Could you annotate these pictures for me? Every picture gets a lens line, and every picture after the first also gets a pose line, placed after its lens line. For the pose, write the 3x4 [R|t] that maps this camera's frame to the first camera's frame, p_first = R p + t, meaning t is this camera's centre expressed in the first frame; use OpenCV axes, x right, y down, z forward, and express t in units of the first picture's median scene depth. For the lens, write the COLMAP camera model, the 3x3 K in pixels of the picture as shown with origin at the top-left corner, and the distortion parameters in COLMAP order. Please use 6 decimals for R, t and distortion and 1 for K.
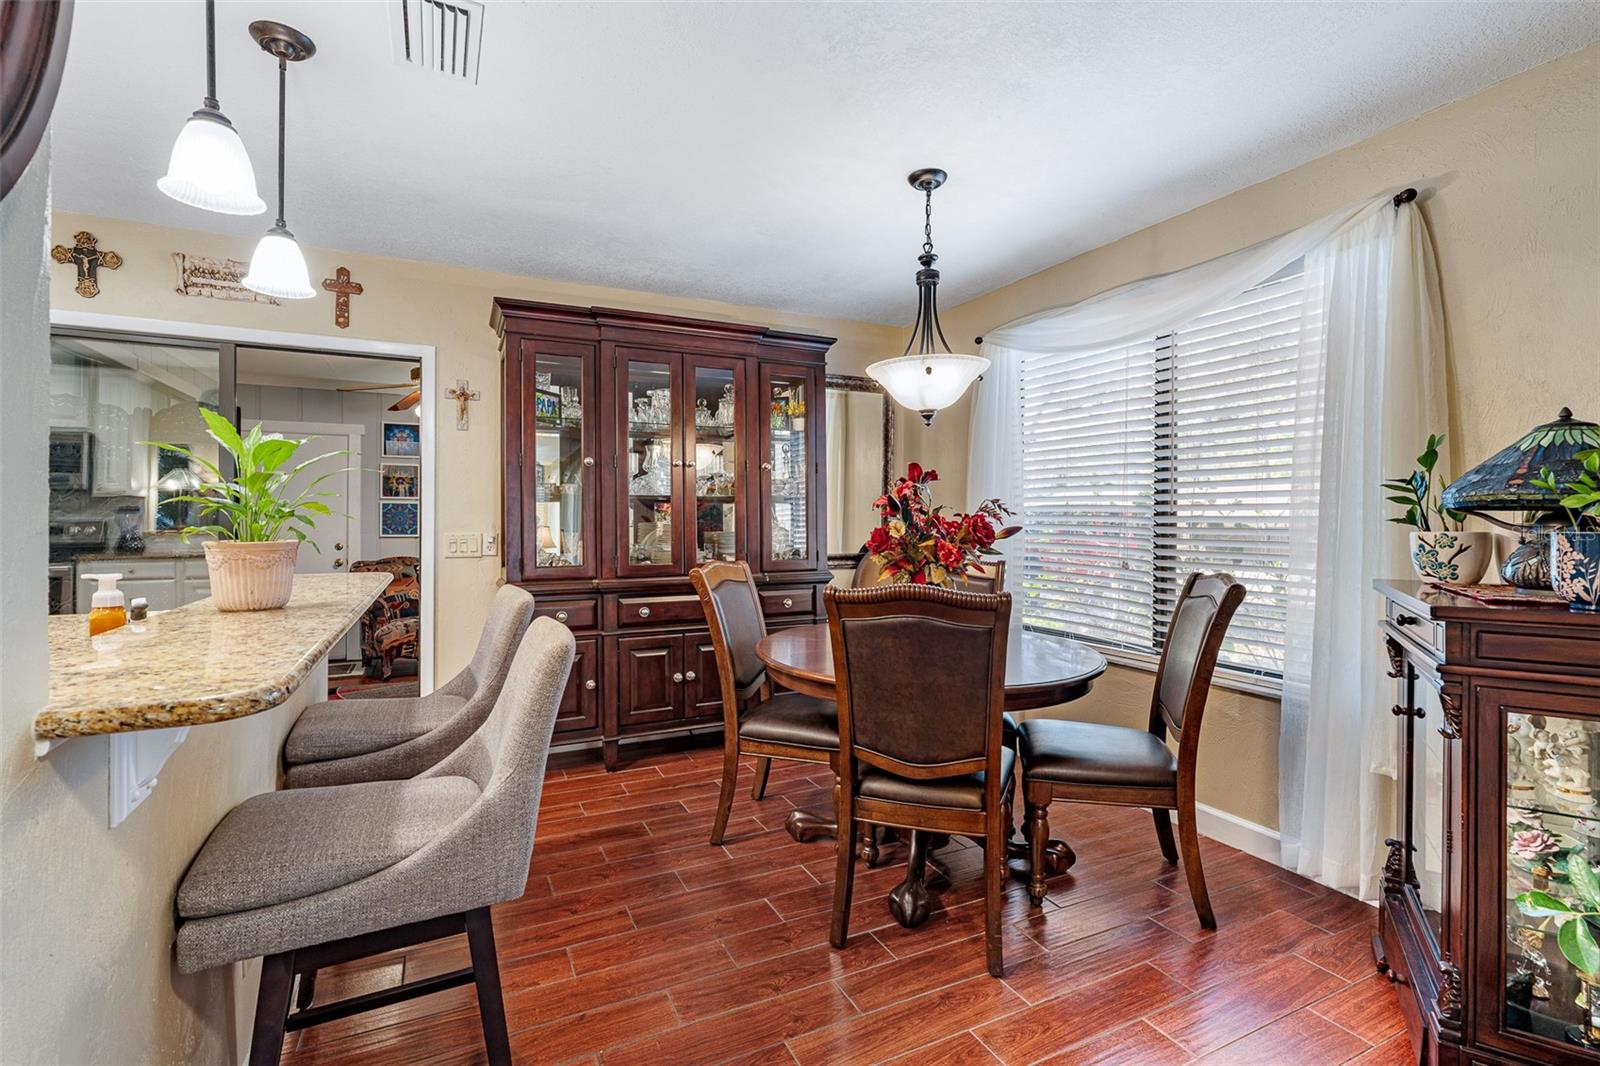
lens RADIAL K [[725.1, 0, 796.6], [0, 725.1, 515.3], [0, 0, 1]] dist [-0.005004, 0.000863]
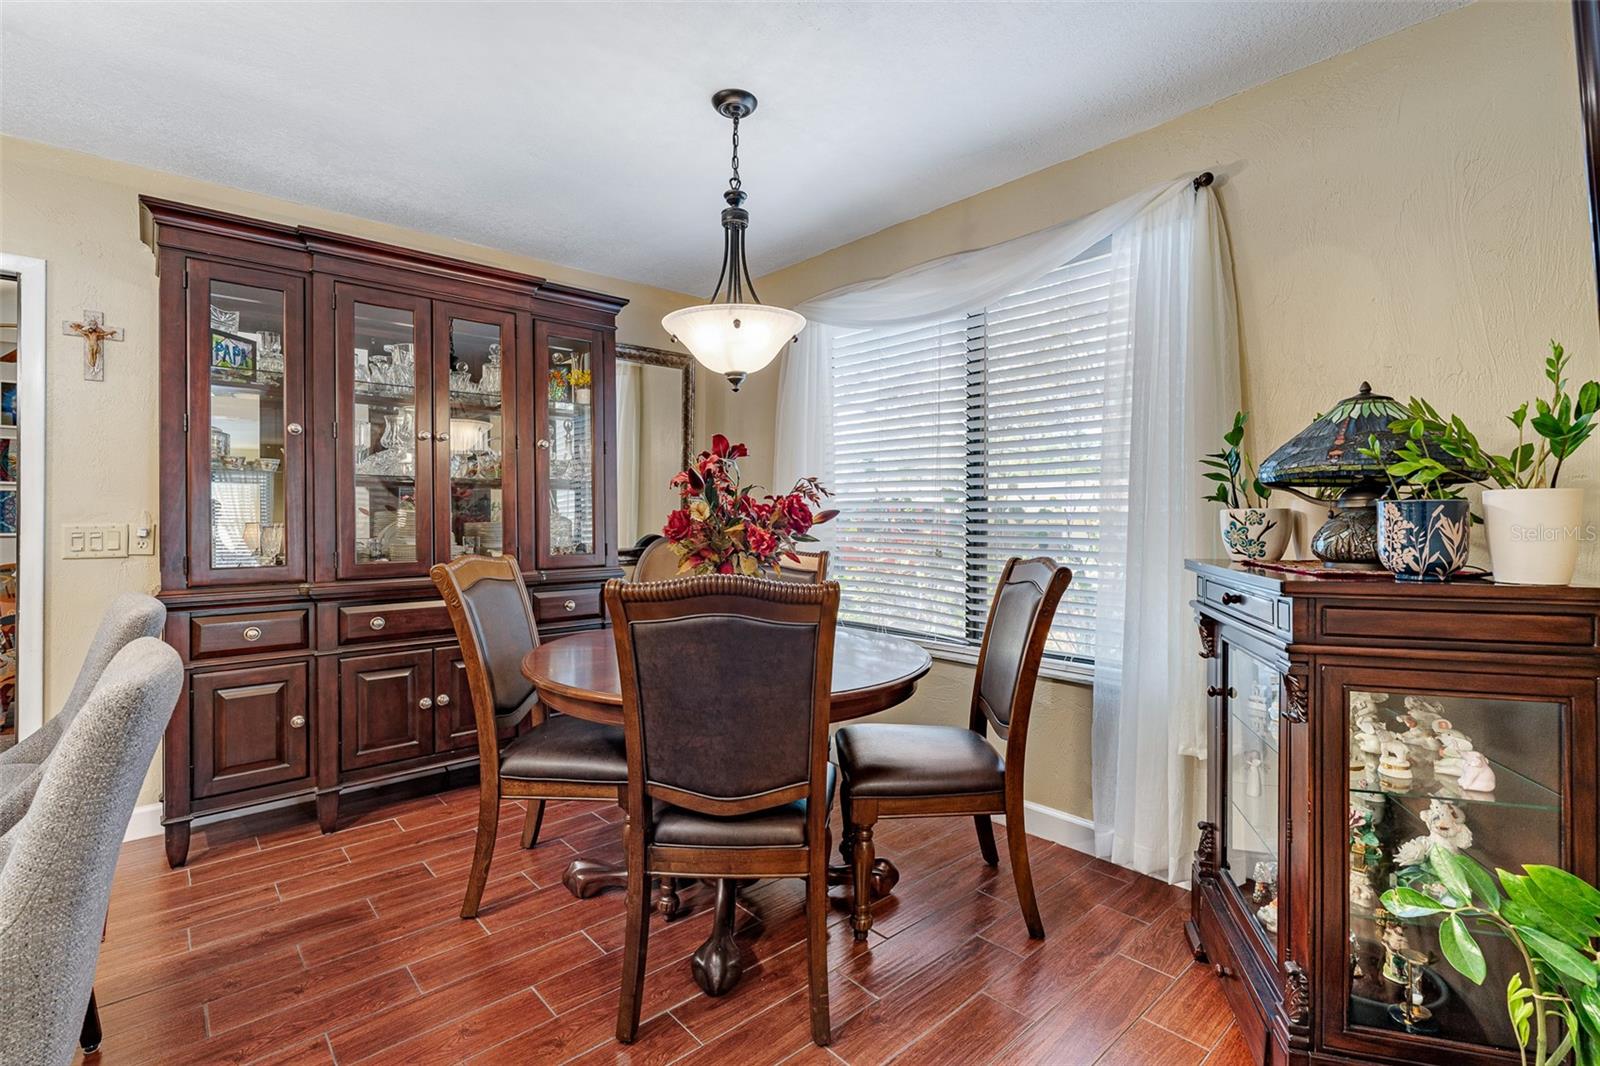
lens RADIAL K [[739.0, 0, 801.8], [0, 739.0, 517.1], [0, 0, 1]] dist [-0.005469, 0.000565]
pose [[0.961402, -0.002966, 0.275133, 0.017085], [0.001718, 0.999987, 0.004776, 0.021388], [-0.275143, -0.004119, 0.961394, 0.148645]]
